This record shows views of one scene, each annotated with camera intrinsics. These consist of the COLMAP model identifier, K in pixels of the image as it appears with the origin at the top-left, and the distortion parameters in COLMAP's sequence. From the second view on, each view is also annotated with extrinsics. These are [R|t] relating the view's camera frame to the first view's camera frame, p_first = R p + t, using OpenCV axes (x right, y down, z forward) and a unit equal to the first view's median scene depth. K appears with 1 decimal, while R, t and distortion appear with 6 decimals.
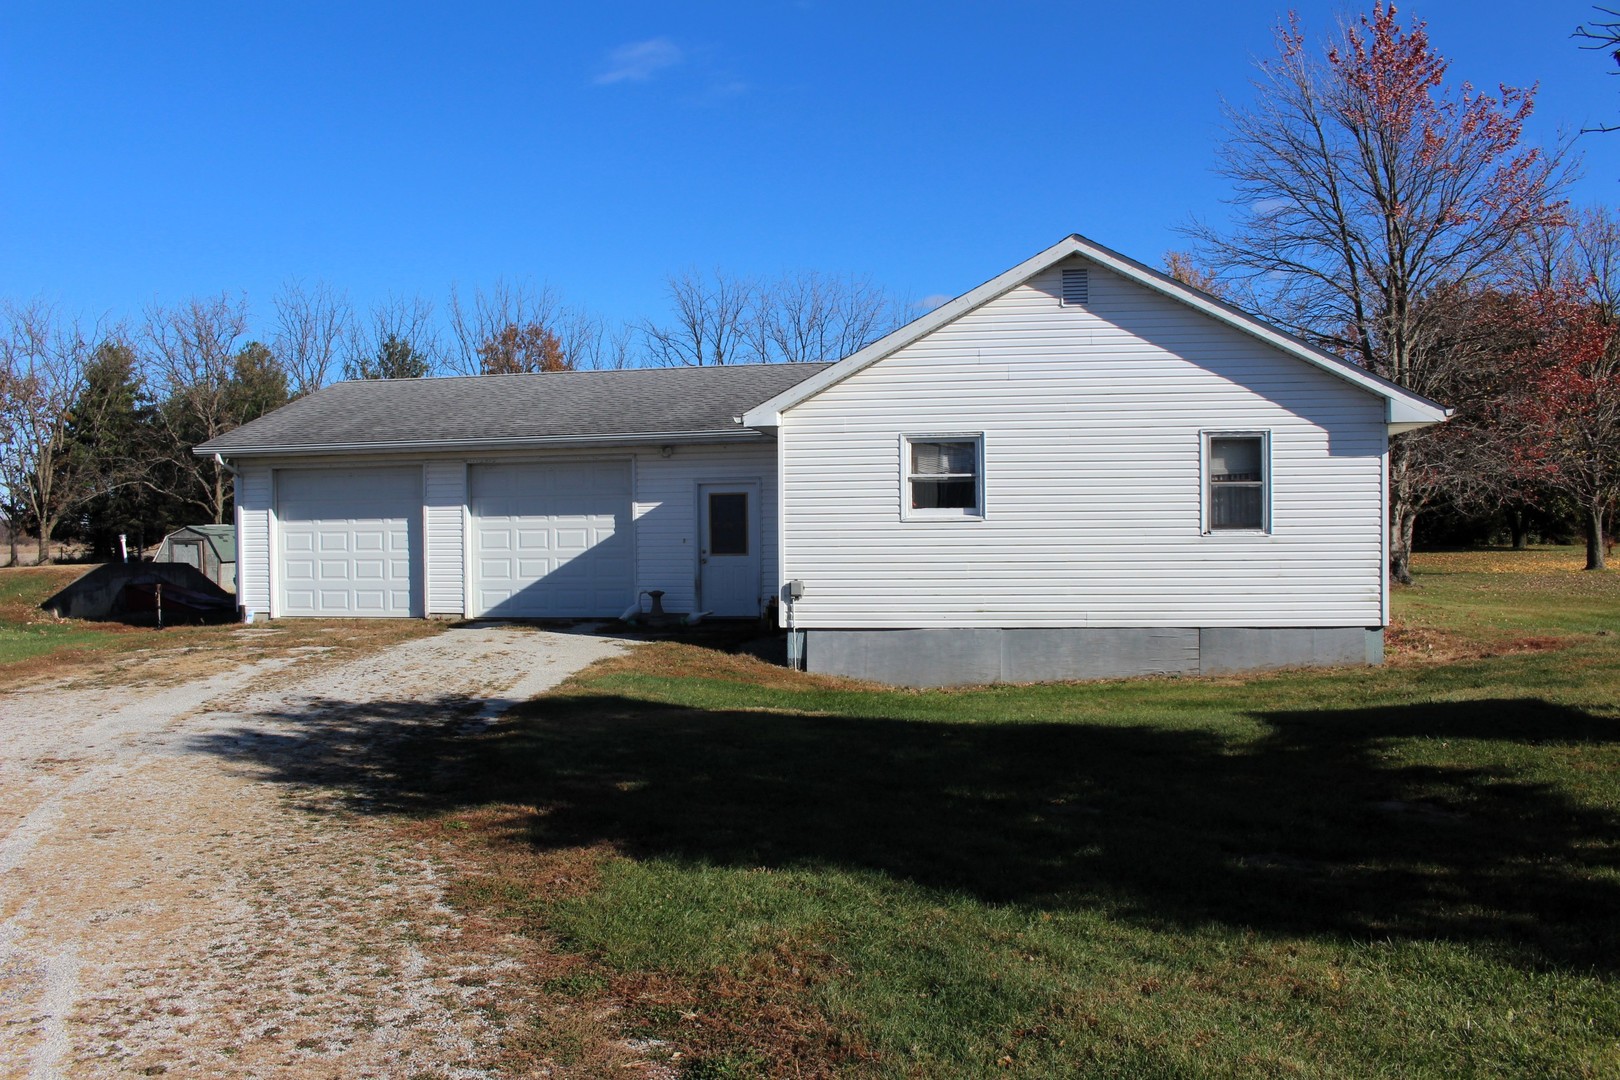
lens RADIAL K [[1387.0, 0, 810.0], [0, 1387.0, 540.0], [0, 0, 1]] dist [-0.121125, 0.015973]
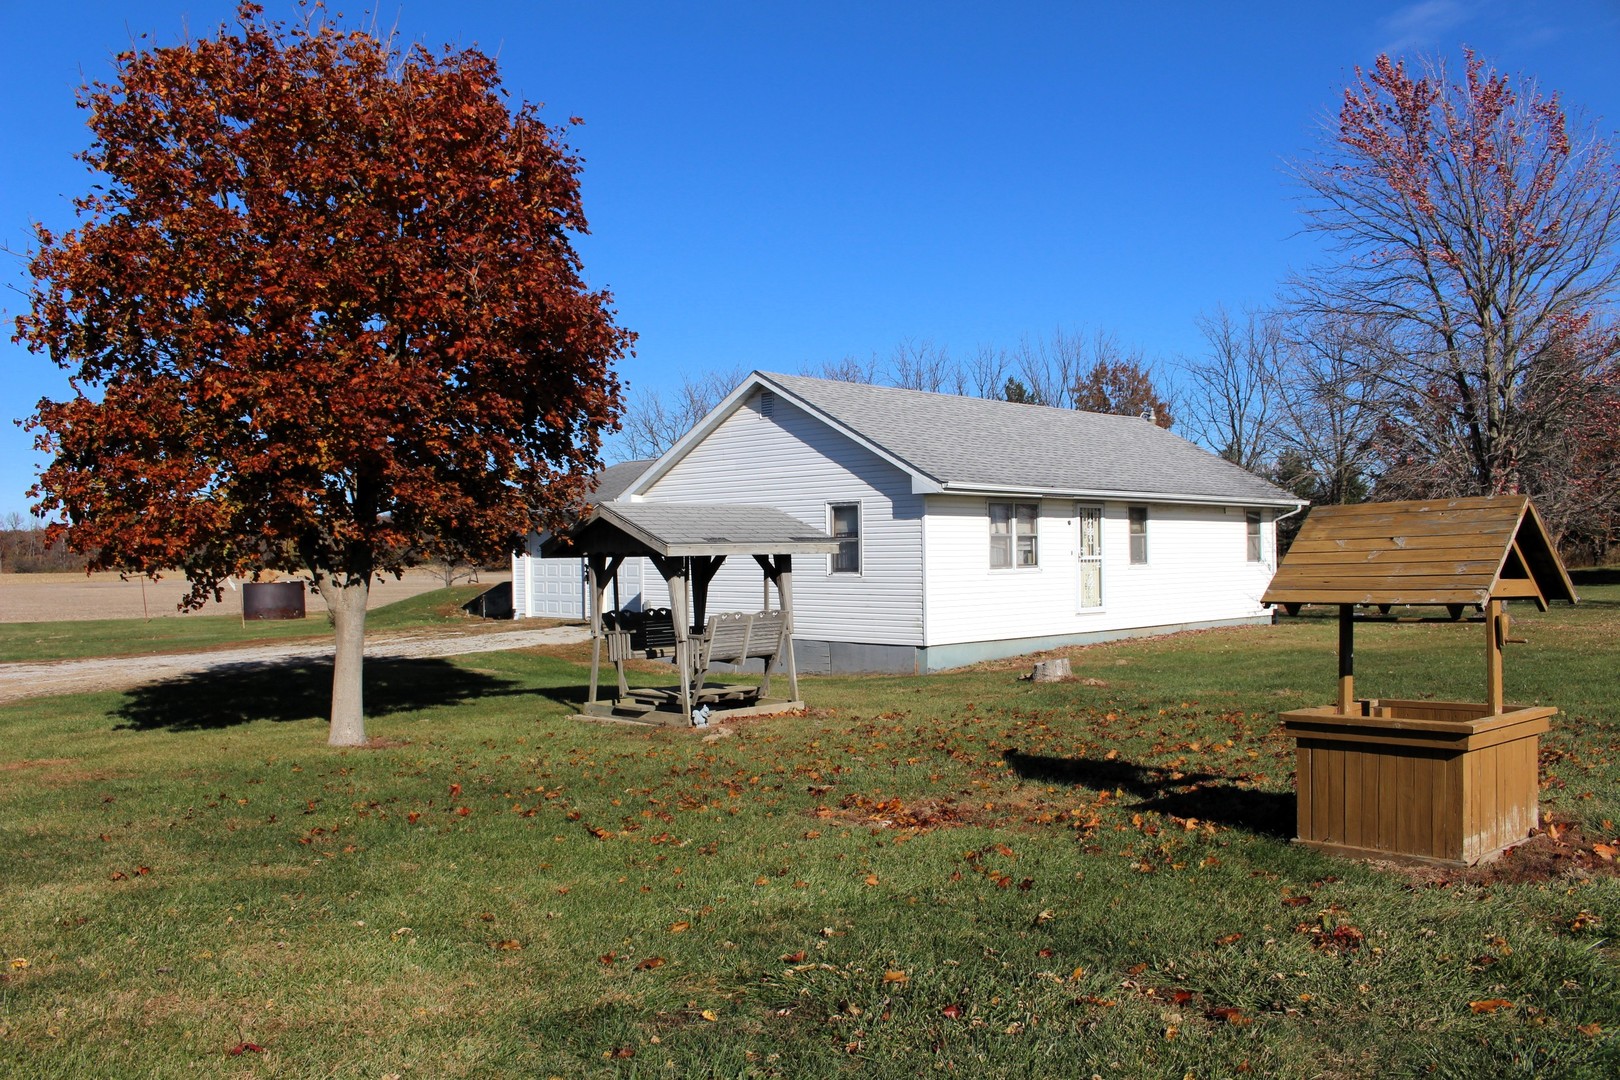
lens RADIAL K [[1387.0, 0, 810.0], [0, 1387.0, 540.0], [0, 0, 1]] dist [-0.121125, 0.015973]
pose [[0.791299, -0.001334, -0.611428, 1.140704], [-0.008474, 0.999878, -0.013149, -0.021431], [0.611370, 0.015586, 0.791191, -0.138652]]
